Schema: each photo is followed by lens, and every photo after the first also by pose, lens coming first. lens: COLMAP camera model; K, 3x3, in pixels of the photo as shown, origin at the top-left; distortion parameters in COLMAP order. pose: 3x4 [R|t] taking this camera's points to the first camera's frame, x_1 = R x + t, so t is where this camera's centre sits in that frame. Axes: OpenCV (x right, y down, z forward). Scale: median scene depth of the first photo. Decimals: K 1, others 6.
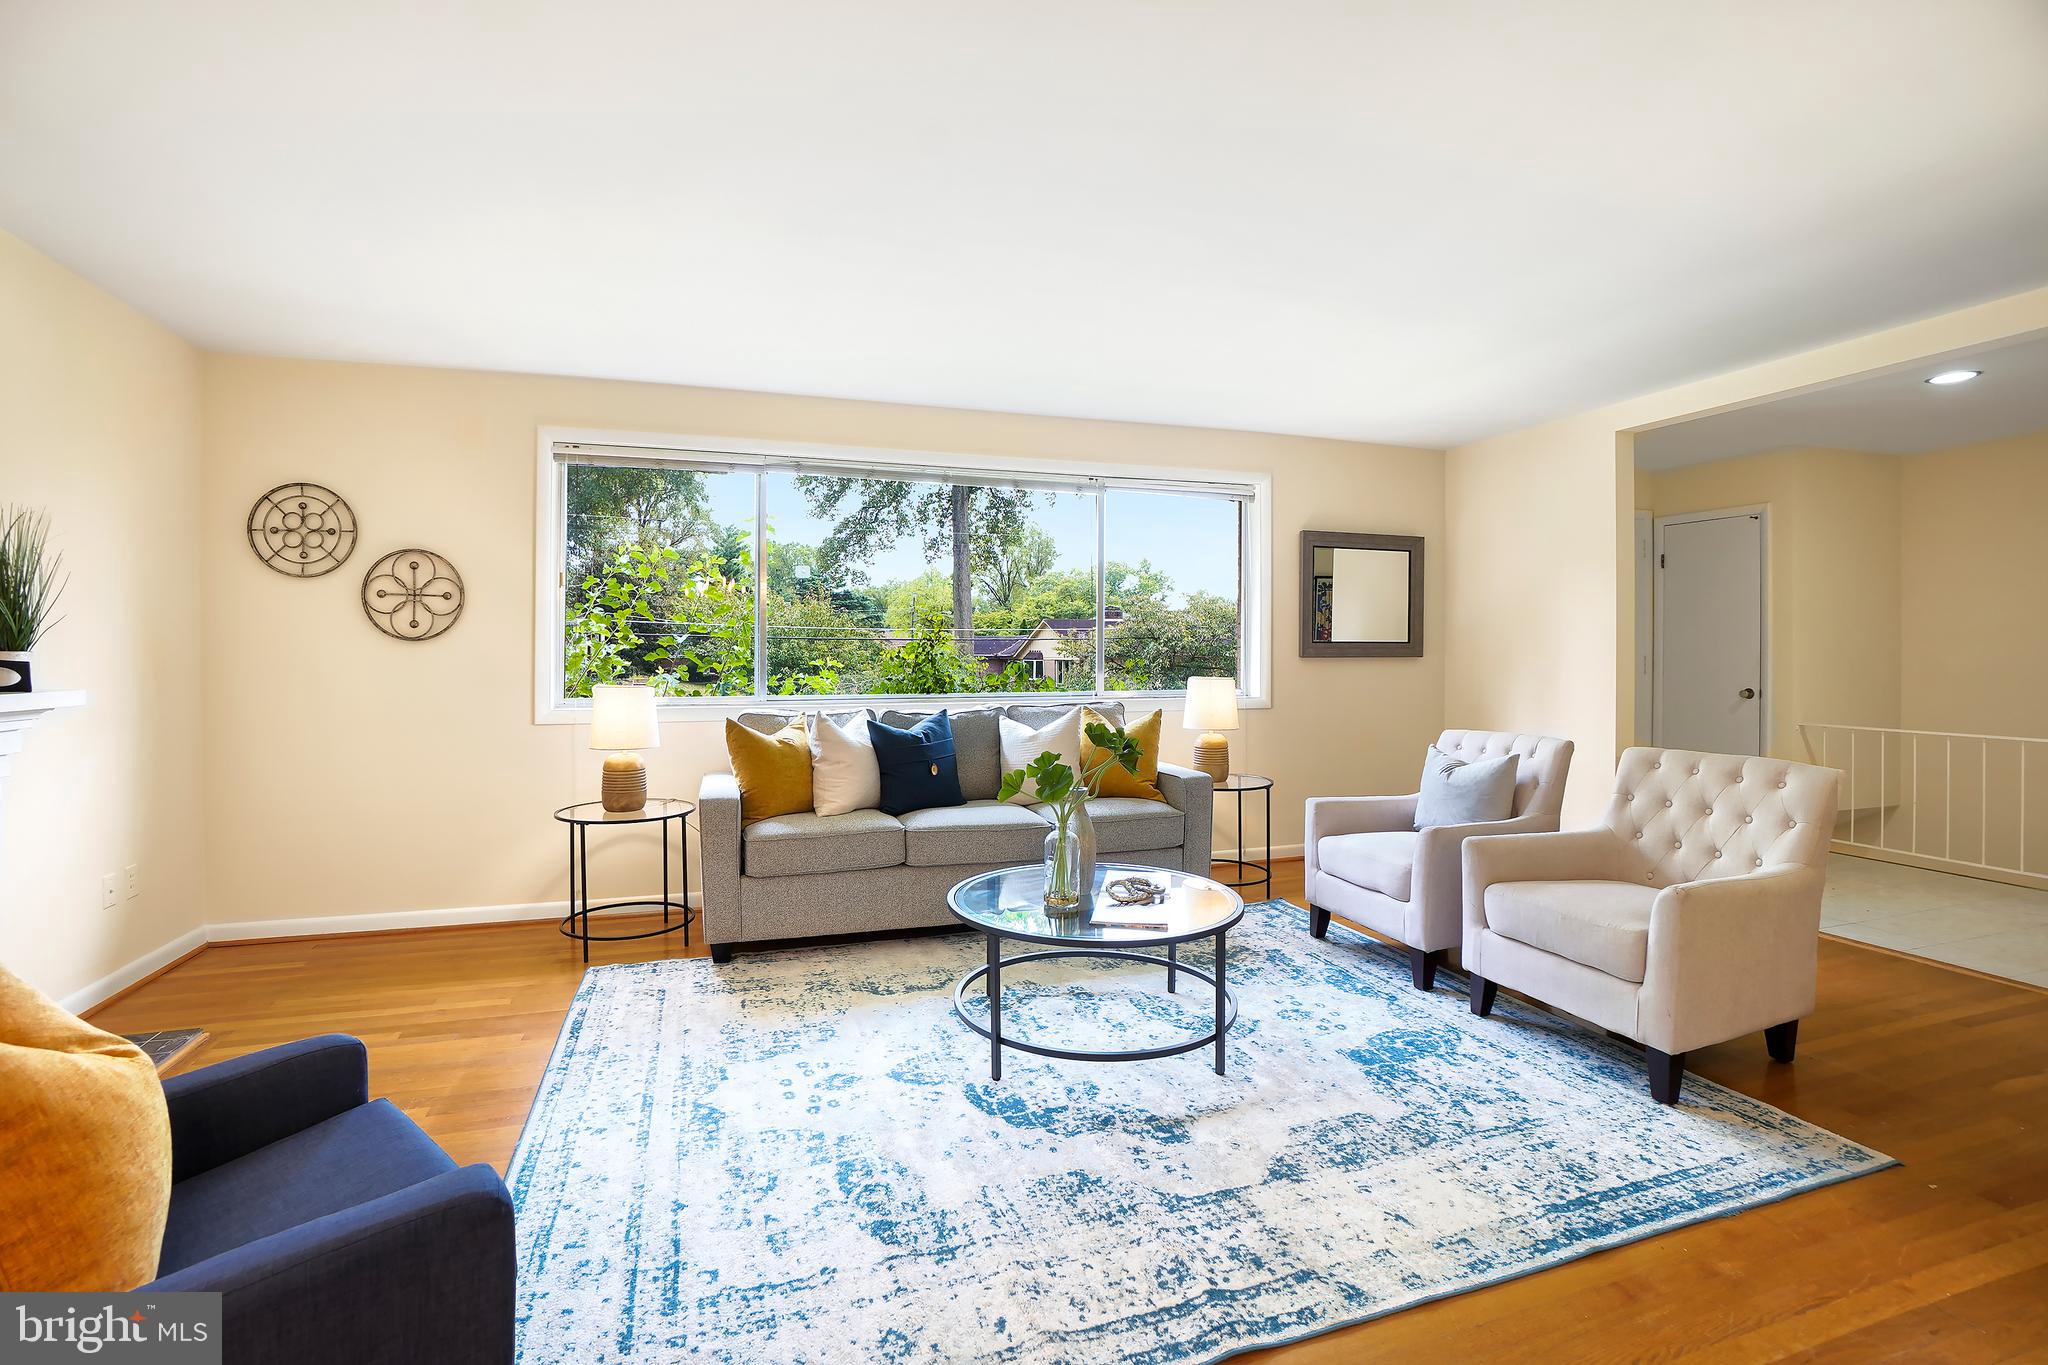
lens RADIAL K [[889.4, 0, 1003.8], [0, 889.4, 676.7], [0, 0, 1]] dist [-0.036812, 0.000325]
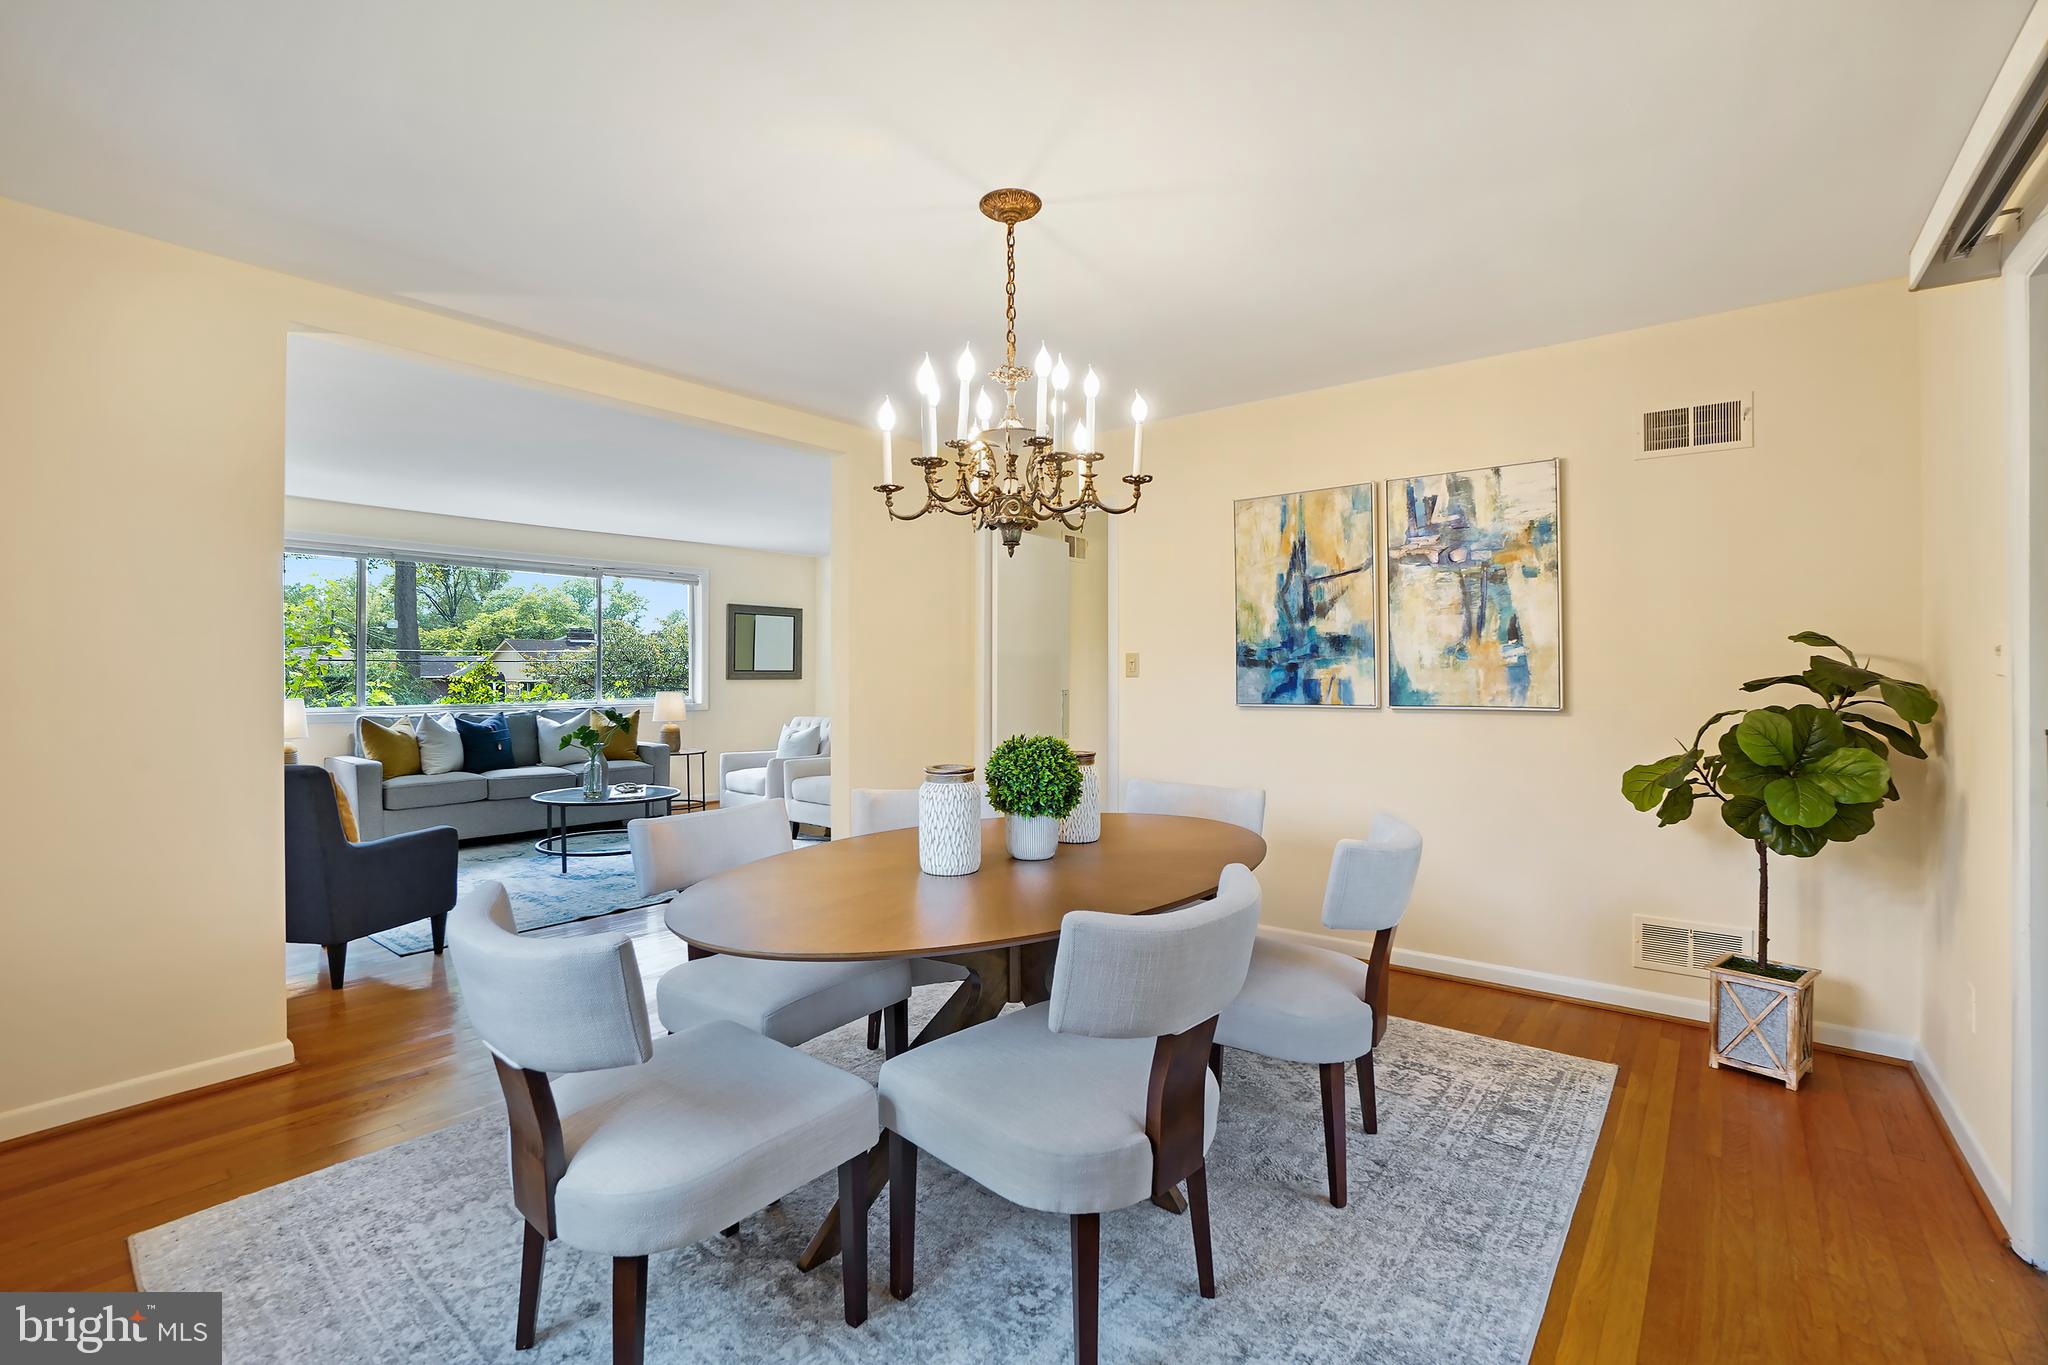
lens RADIAL K [[889.4, 0, 1003.8], [0, 889.4, 676.7], [0, 0, 1]] dist [-0.036812, 0.000325]
pose [[0.841041, 0.000642, 0.540971, -0.182180], [0.012468, 0.999711, -0.020570, 0.018779], [-0.540828, 0.024045, 0.840790, -0.962275]]
